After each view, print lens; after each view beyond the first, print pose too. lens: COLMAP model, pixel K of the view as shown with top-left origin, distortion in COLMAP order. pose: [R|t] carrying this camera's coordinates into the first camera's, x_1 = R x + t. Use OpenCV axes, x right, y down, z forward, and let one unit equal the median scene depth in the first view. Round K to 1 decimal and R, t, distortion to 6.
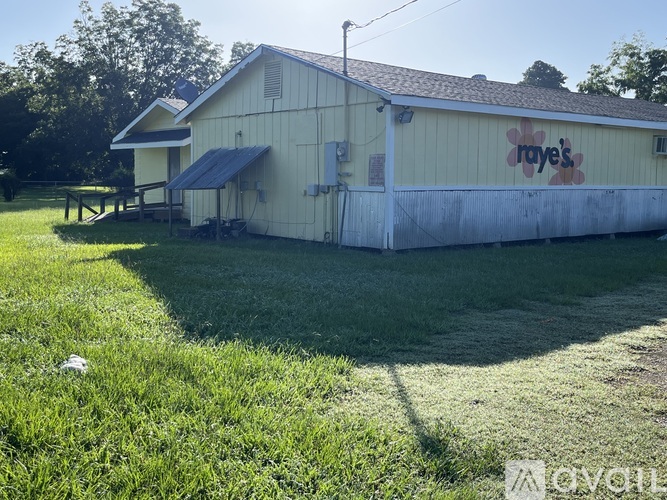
lens RADIAL K [[713.8, 0, 331.6], [0, 713.8, 249.8], [0, 0, 1]] dist [0.000706, 0.000000]
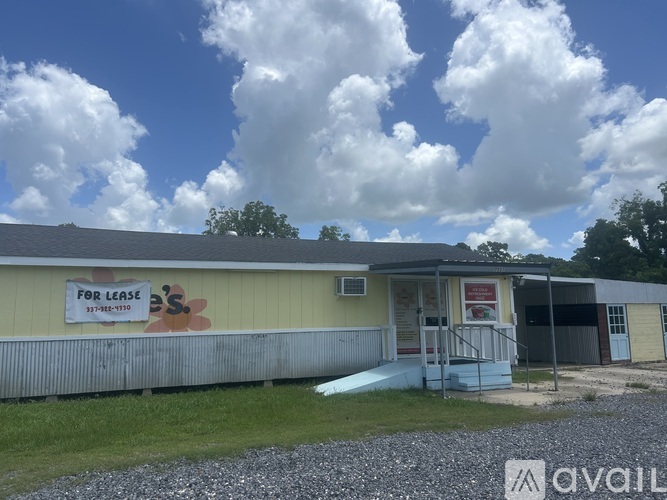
lens RADIAL K [[480.8, 0, 335.0], [0, 480.8, 250.2], [0, 0, 1]] dist [0.021250, -0.012368]
pose [[0.959903, -0.063394, -0.273070, 0.893428], [-0.002627, 0.972018, -0.234892, -0.054640], [0.280320, 0.226191, 0.932876, 0.512185]]
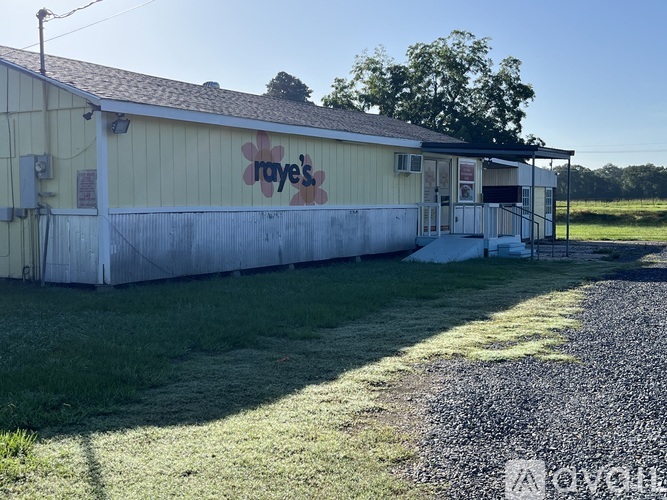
lens RADIAL K [[798.2, 0, 334.8], [0, 798.2, 248.0], [0, 0, 1]] dist [0.028132, 0.000000]
pose [[0.943451, -0.028914, 0.330250, 0.024507], [0.041475, 0.998657, -0.031050, -0.002705], [-0.328908, 0.042992, 0.943383, 0.027823]]
